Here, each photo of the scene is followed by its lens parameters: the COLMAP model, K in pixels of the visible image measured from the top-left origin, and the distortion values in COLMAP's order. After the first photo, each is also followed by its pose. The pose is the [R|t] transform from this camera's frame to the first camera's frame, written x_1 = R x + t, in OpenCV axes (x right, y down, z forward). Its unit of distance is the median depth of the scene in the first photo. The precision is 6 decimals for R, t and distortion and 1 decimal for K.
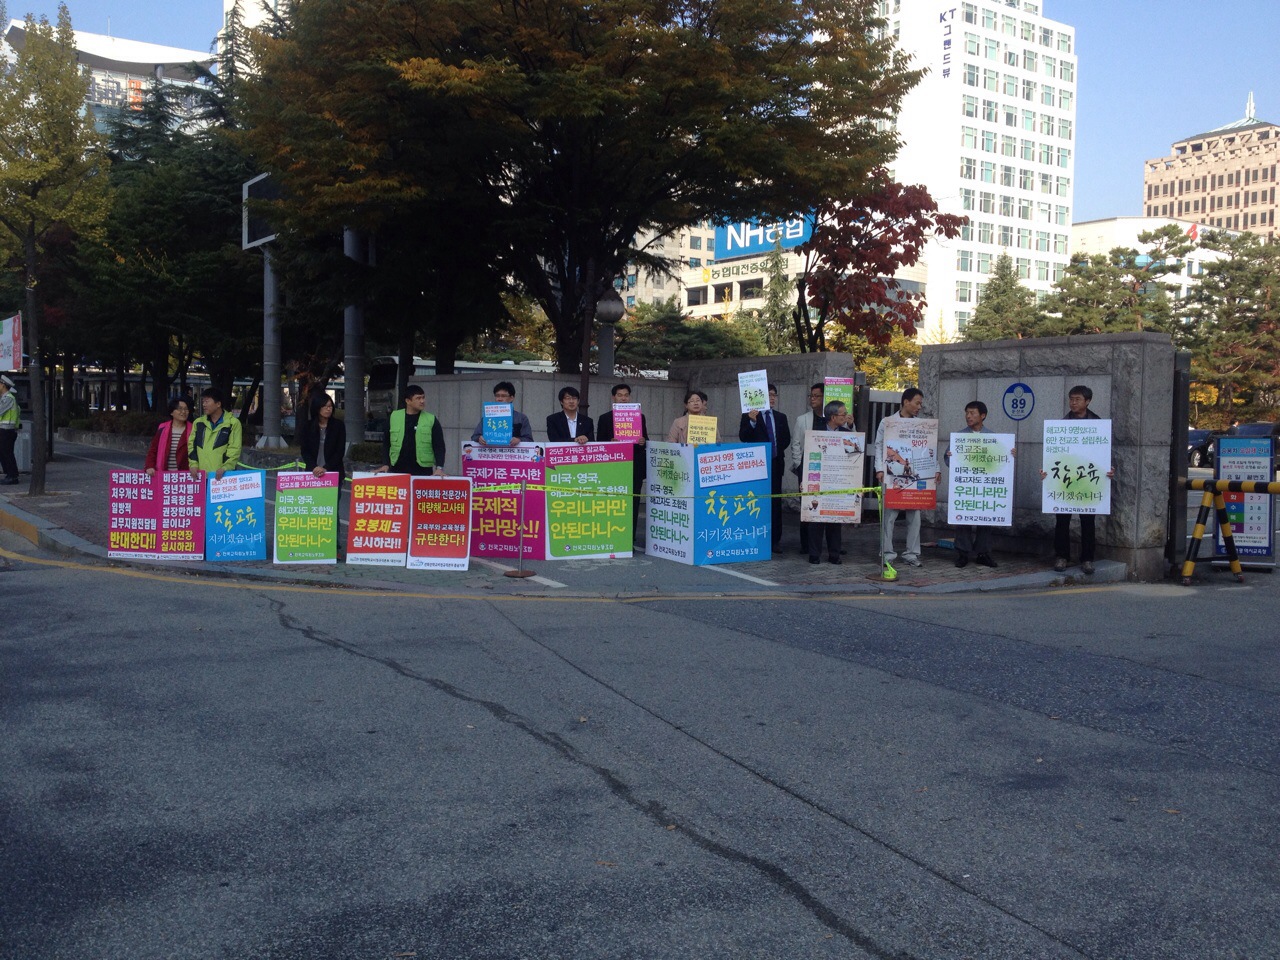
lens RADIAL K [[1179.6, 0, 640.0], [0, 1179.6, 480.0], [0, 0, 1]] dist [0.179125, -0.437003]
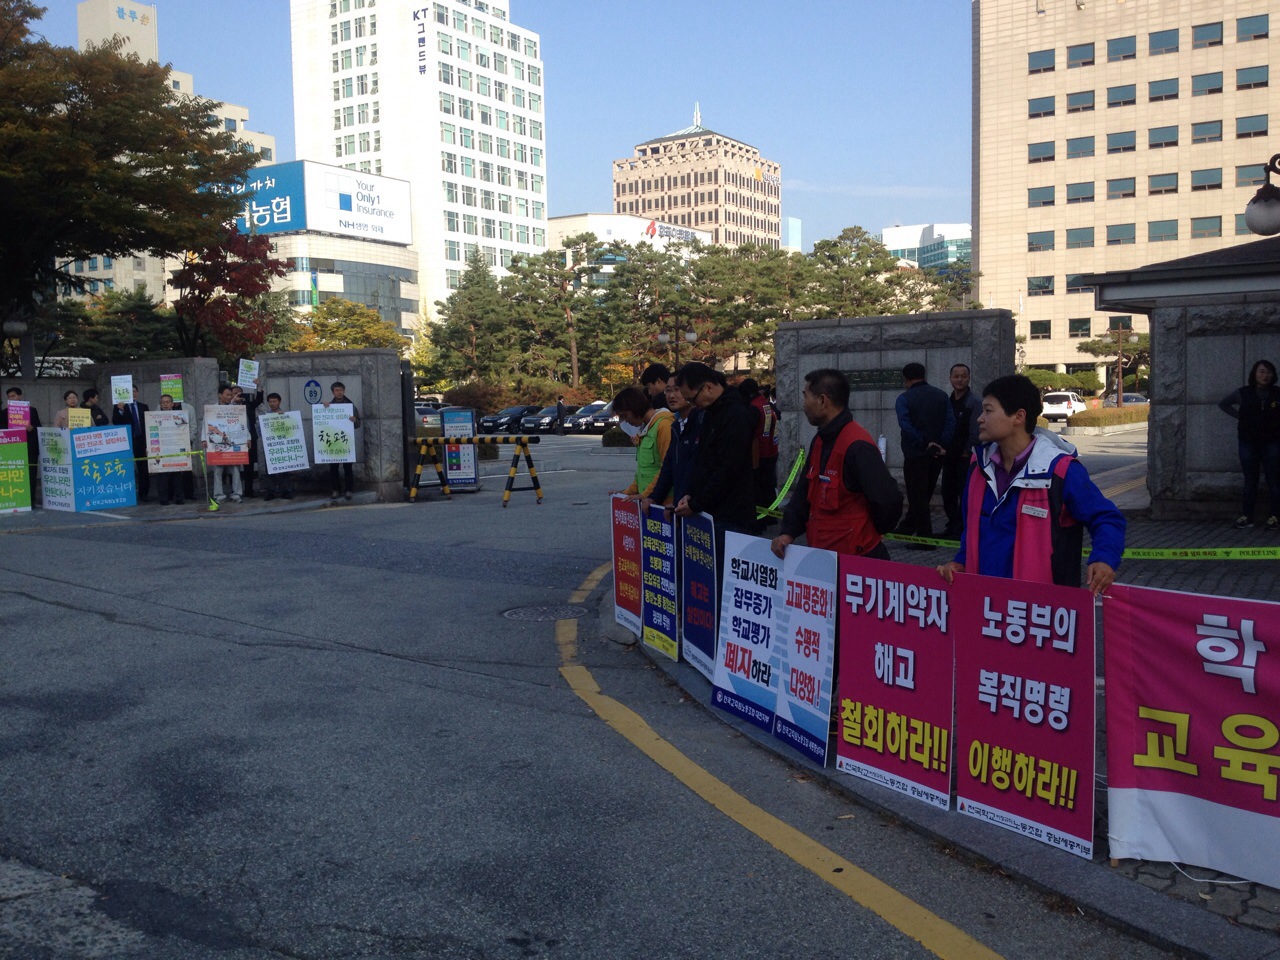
lens RADIAL K [[1186.2, 0, 640.0], [0, 1186.2, 480.0], [0, 0, 1]] dist [0.174528, -0.448145]
pose [[0.922809, -0.057865, 0.380887, 0.092237], [0.052326, 0.998320, 0.024890, 0.024505], [-0.381687, -0.003039, 0.924287, -0.470034]]
